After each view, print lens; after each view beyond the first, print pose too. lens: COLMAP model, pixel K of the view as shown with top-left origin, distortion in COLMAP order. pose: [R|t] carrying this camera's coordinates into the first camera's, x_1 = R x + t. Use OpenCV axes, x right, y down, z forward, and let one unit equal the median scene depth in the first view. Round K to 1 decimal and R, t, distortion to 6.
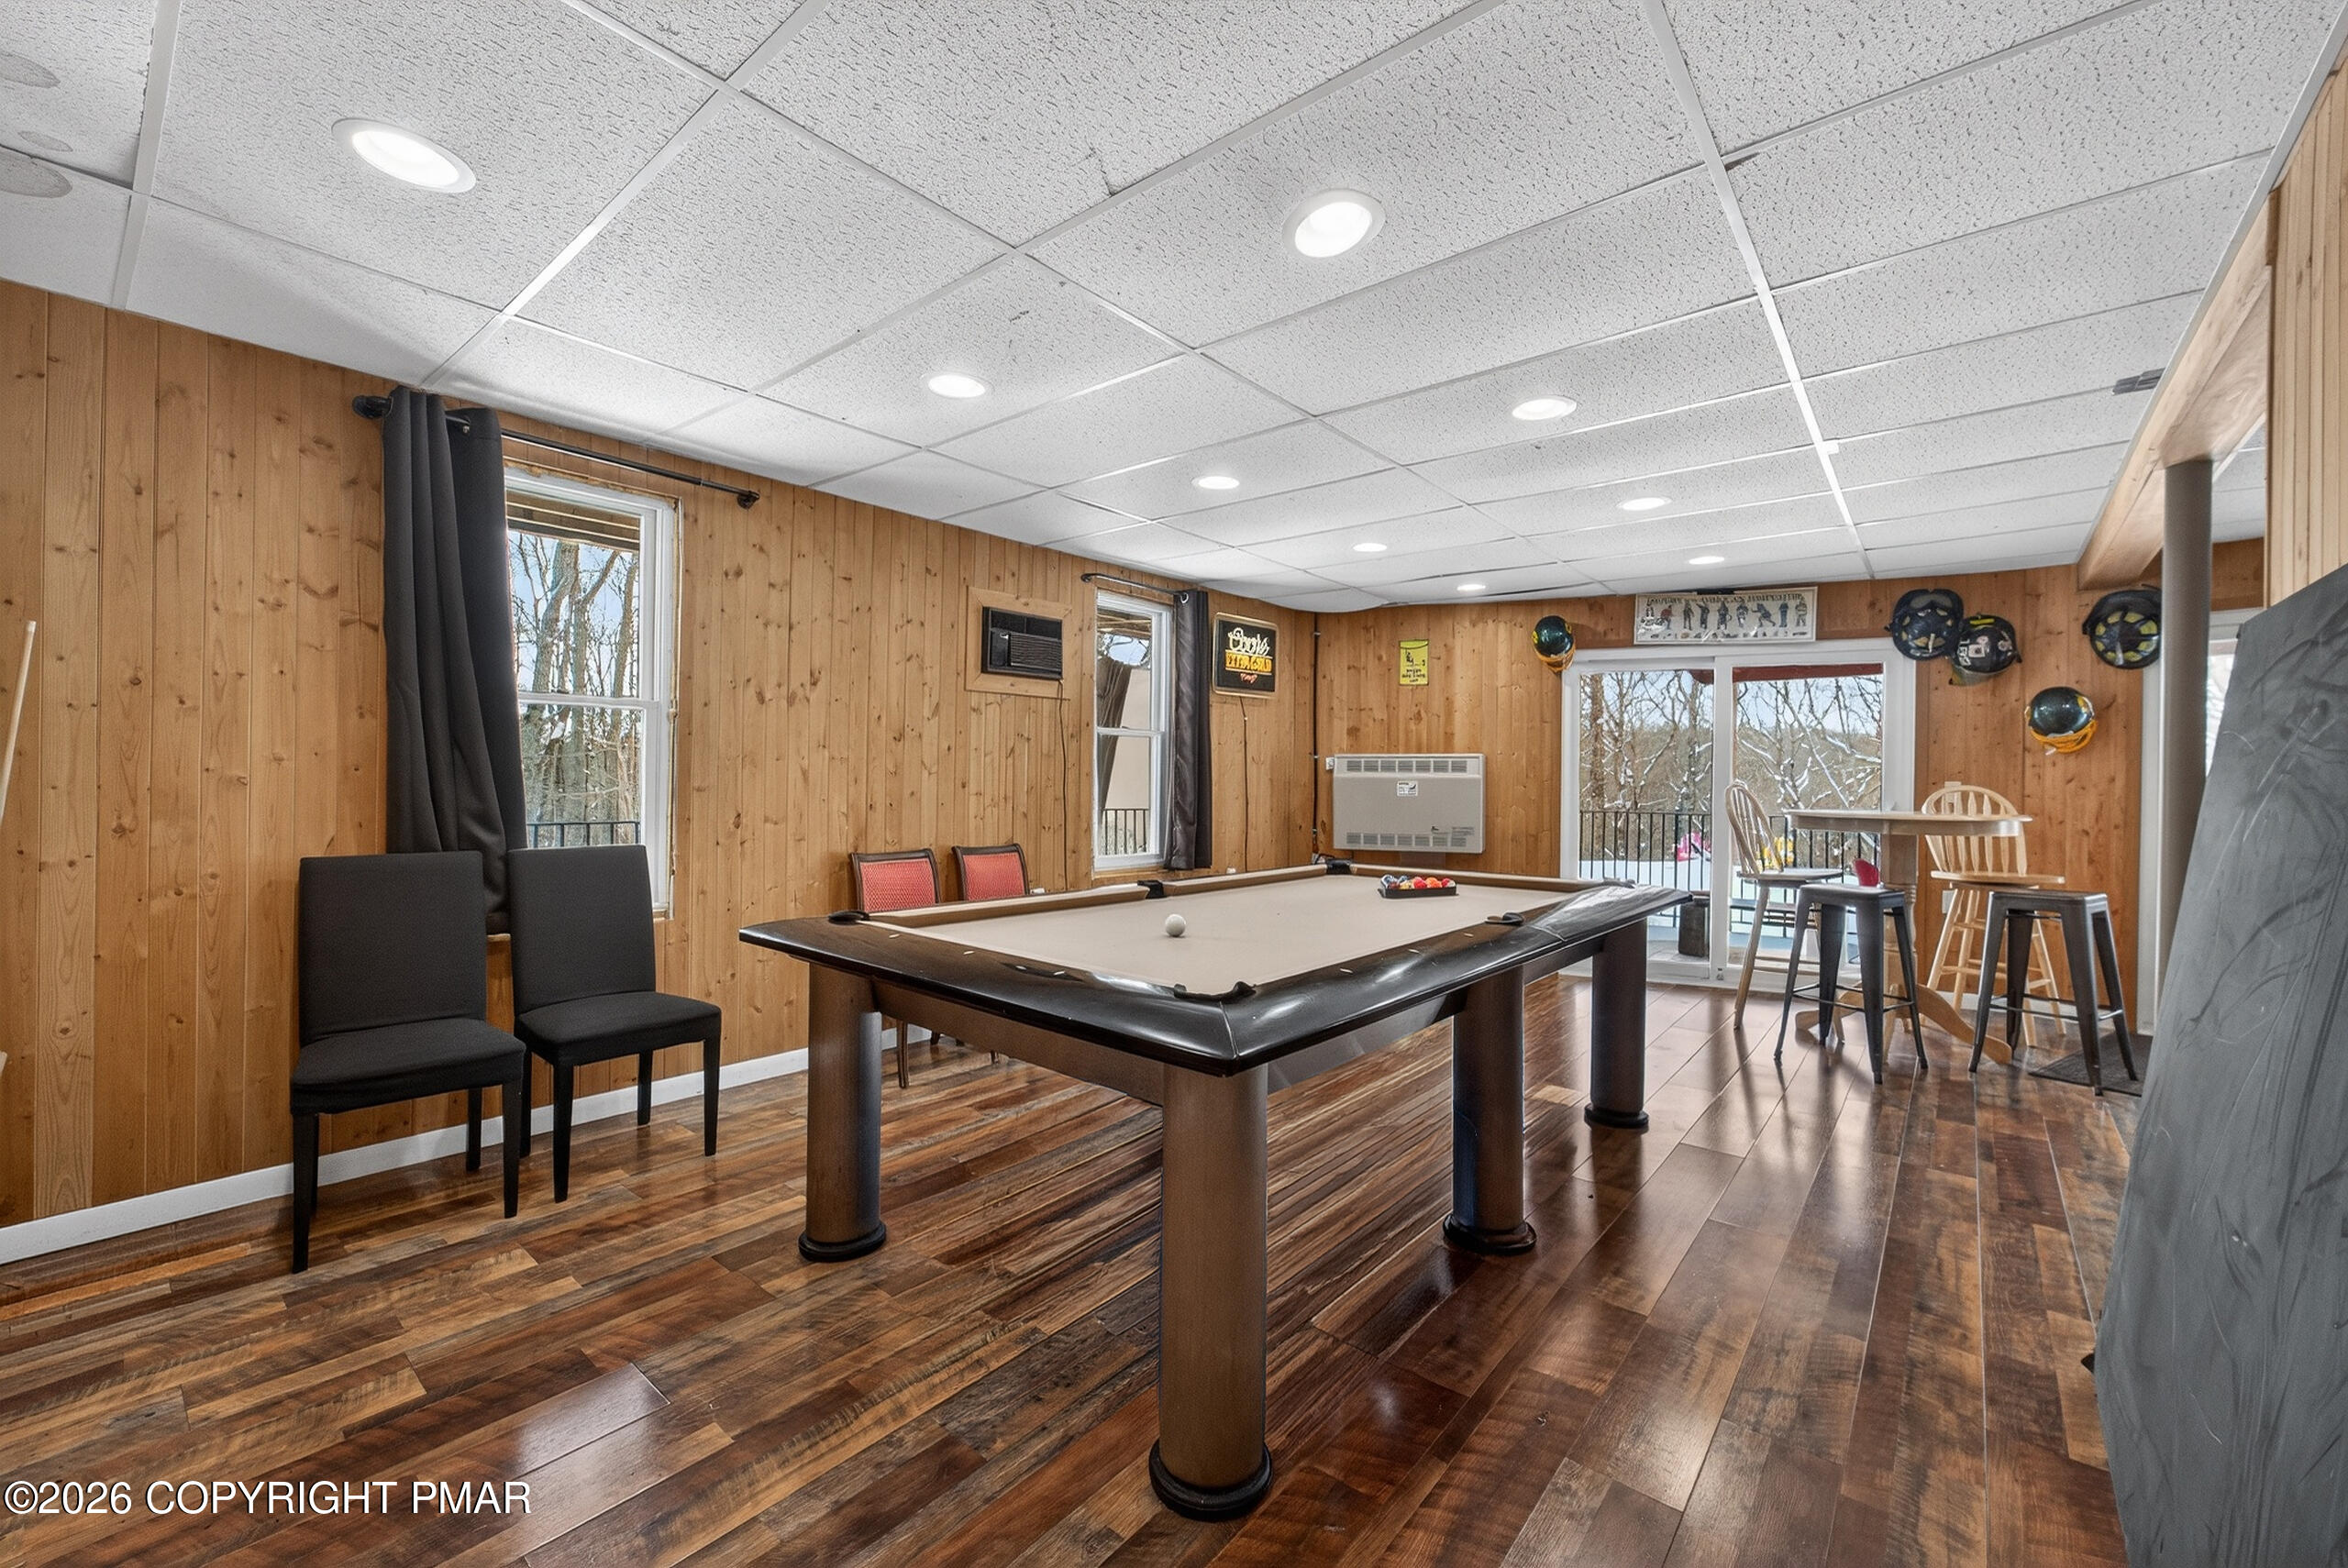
lens RADIAL K [[945.0, 0, 1174.0], [0, 945.0, 784.0], [0, 0, 1]] dist [-0.007730, 0.000635]
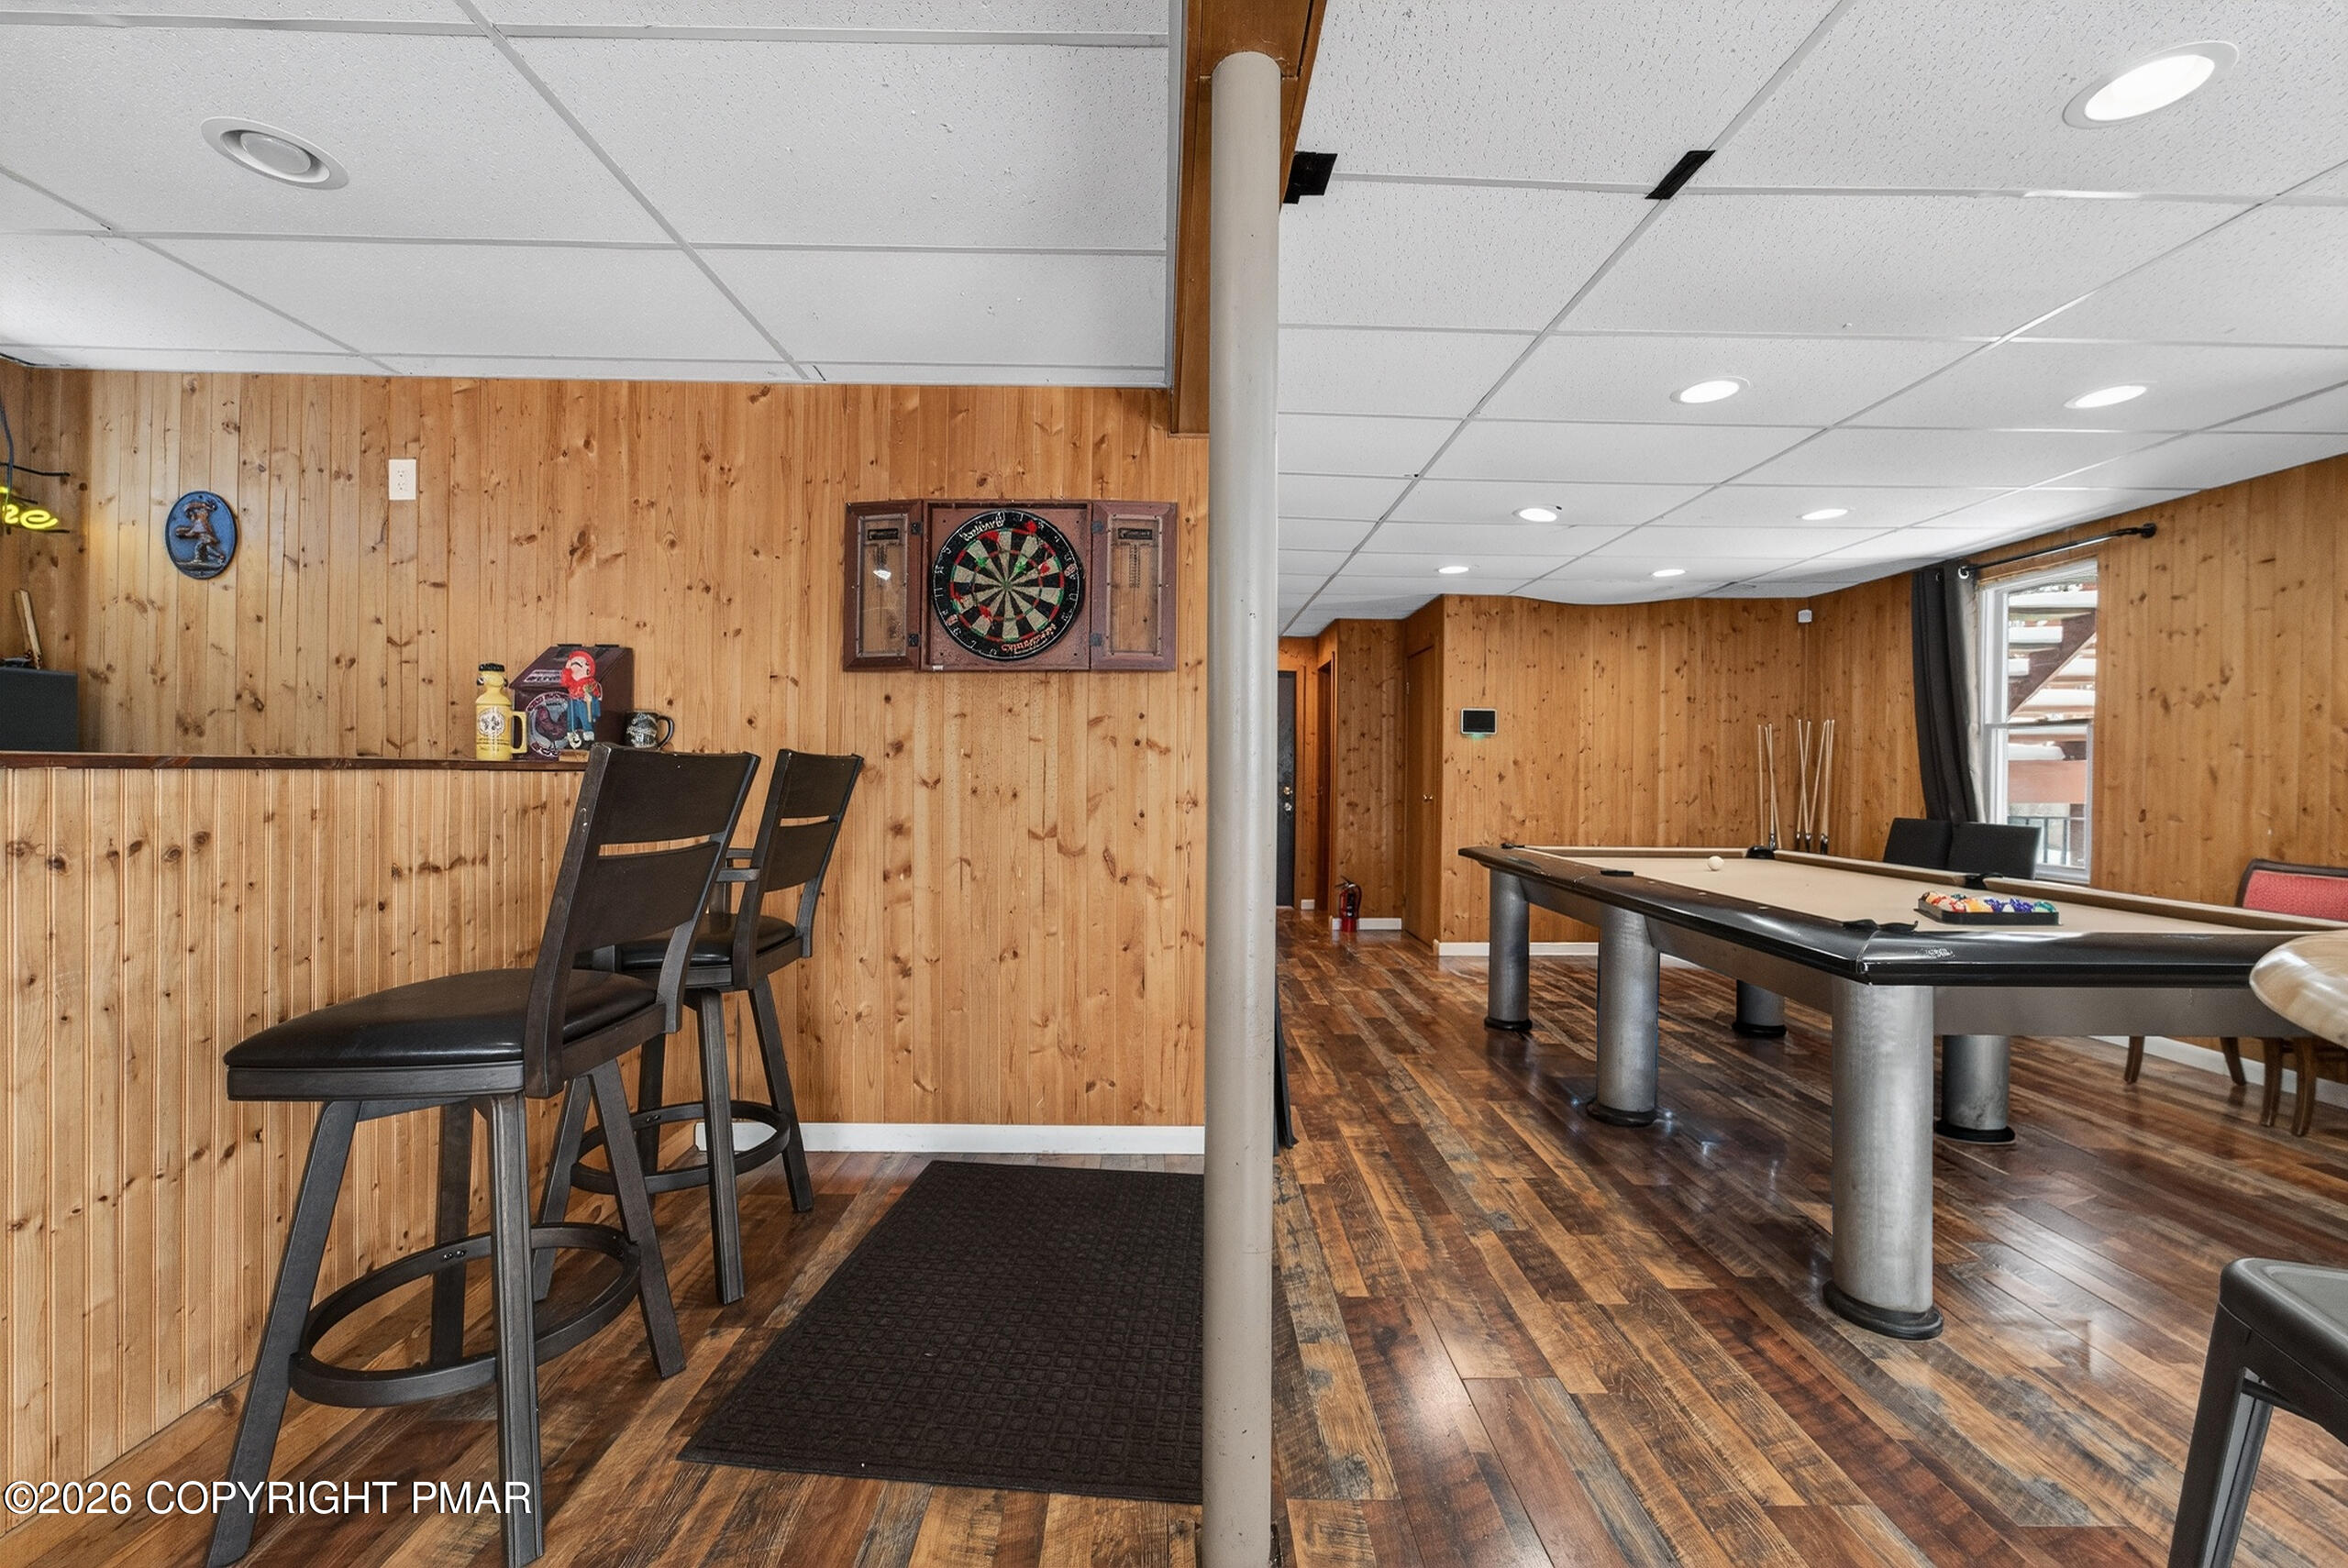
lens RADIAL K [[945.0, 0, 1174.0], [0, 945.0, 784.0], [0, 0, 1]] dist [-0.007730, 0.000635]
pose [[-0.756645, -0.016112, -0.653627, 1.174440], [-0.025213, 0.999672, 0.004544, 0.025462], [0.653339, 0.019918, -0.756803, 1.111778]]
